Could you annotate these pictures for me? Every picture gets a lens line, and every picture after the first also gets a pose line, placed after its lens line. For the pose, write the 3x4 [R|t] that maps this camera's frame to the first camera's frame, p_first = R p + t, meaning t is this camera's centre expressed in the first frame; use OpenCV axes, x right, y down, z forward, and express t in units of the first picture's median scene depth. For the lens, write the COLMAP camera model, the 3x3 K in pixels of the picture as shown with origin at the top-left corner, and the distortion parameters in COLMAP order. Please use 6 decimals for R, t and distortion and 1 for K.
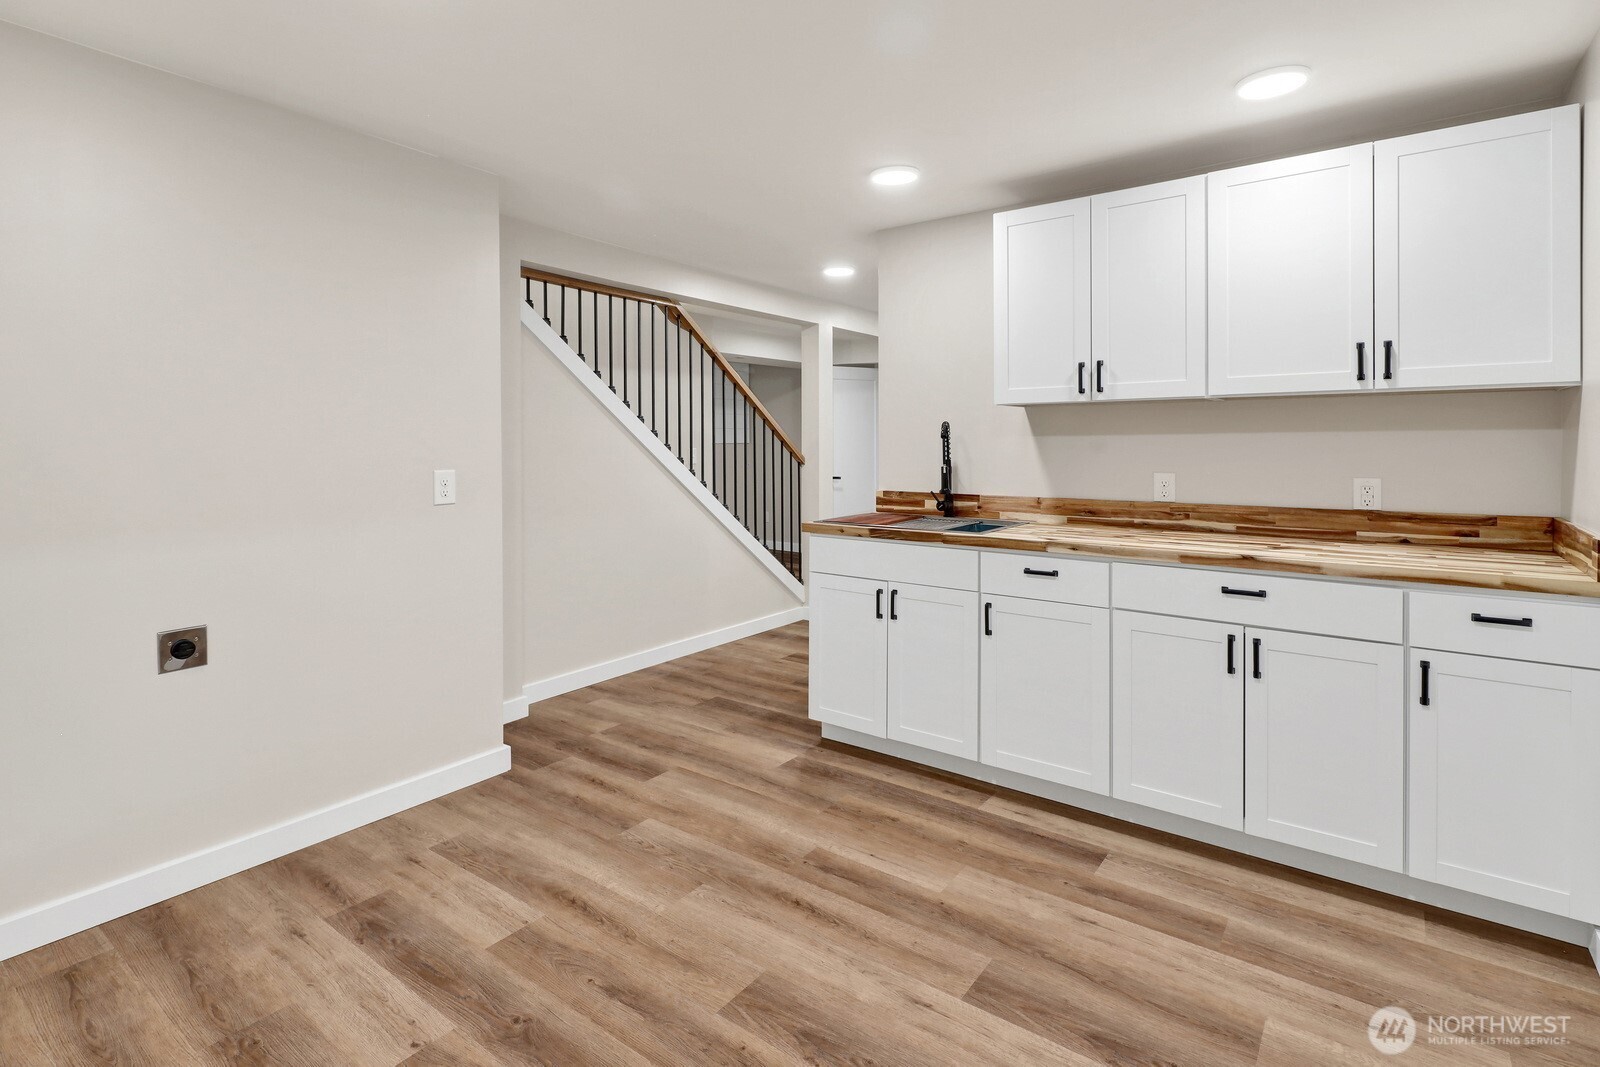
lens RADIAL K [[789.3, 0, 811.7], [0, 789.3, 446.3], [0, 0, 1]] dist [0.001296, -0.001958]
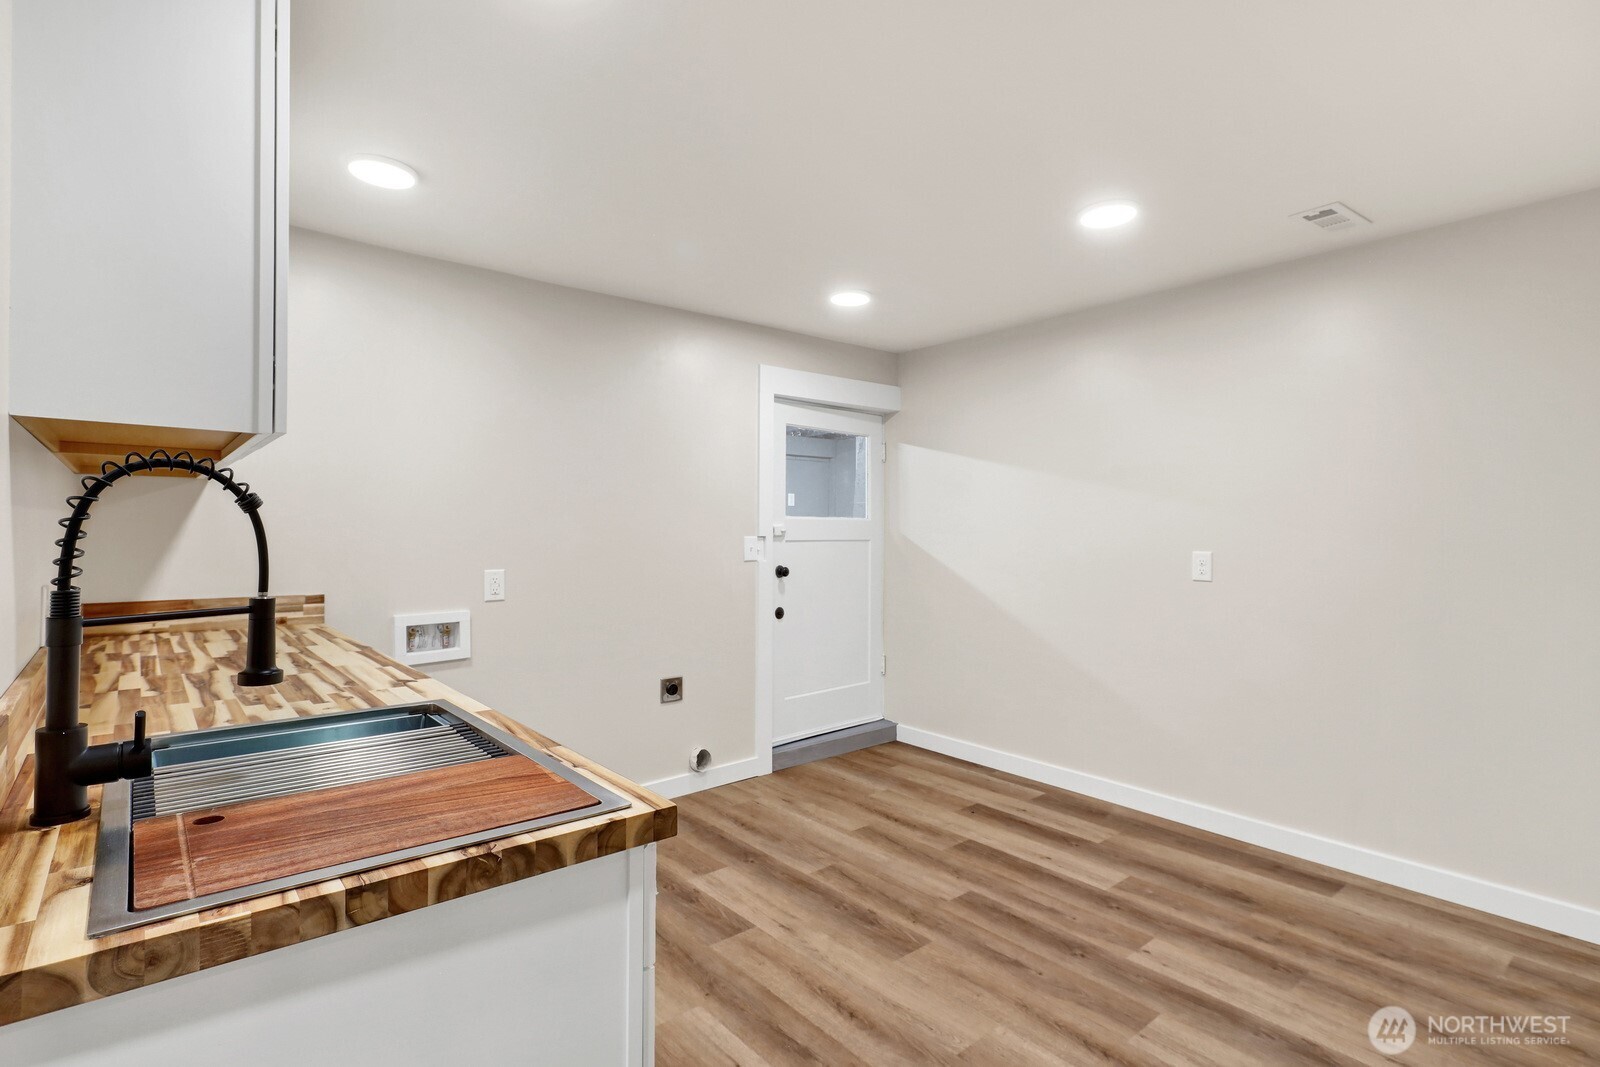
lens RADIAL K [[789.3, 0, 805.9], [0, 789.3, 530.2], [0, 0, 1]] dist [0.001296, -0.001958]
pose [[-0.970078, 0.001984, 0.242787, -0.214679], [0.003467, 0.999978, 0.005684, -0.005849], [-0.242771, 0.006355, -0.970063, 2.120589]]
